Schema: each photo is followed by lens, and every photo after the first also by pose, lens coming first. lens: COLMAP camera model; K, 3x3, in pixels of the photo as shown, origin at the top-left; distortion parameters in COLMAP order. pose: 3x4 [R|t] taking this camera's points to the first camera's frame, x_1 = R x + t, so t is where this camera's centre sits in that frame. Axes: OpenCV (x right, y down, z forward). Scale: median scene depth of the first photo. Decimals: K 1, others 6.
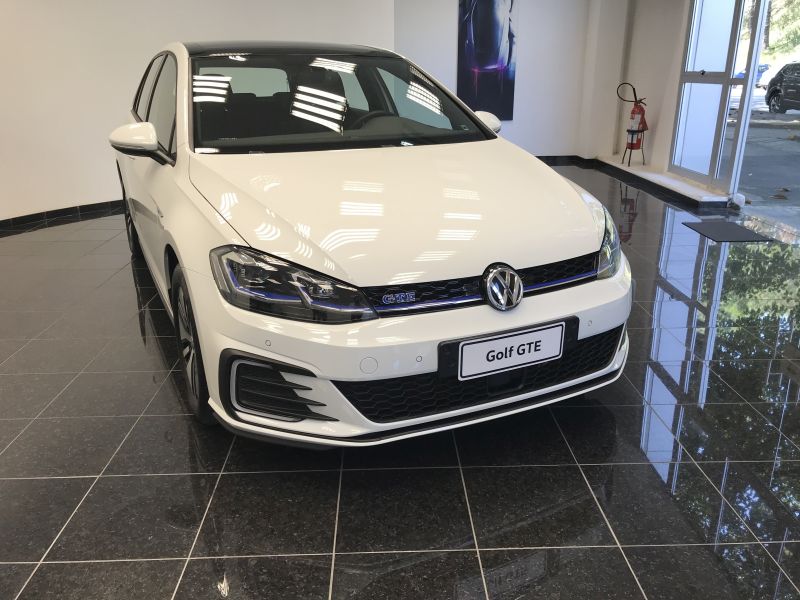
lens RADIAL K [[657.2, 0, 400.3], [0, 657.2, 286.6], [0, 0, 1]] dist [0.061774, -0.104174]
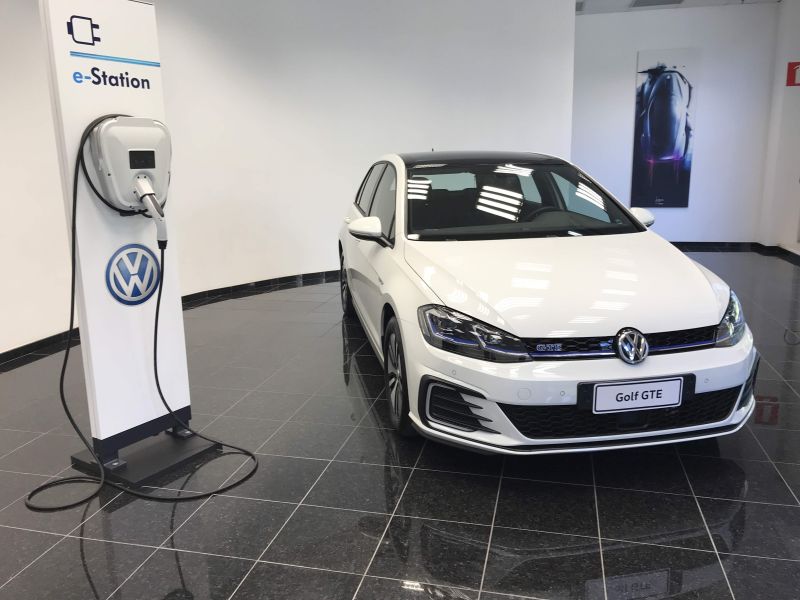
lens RADIAL K [[657.2, 0, 400.3], [0, 657.2, 286.6], [0, 0, 1]] dist [0.061774, -0.104174]
pose [[0.964448, 0.041459, -0.260999, 0.047619], [-0.071328, 0.991801, -0.106029, 0.053966], [0.254464, 0.120876, 0.959498, -0.387182]]
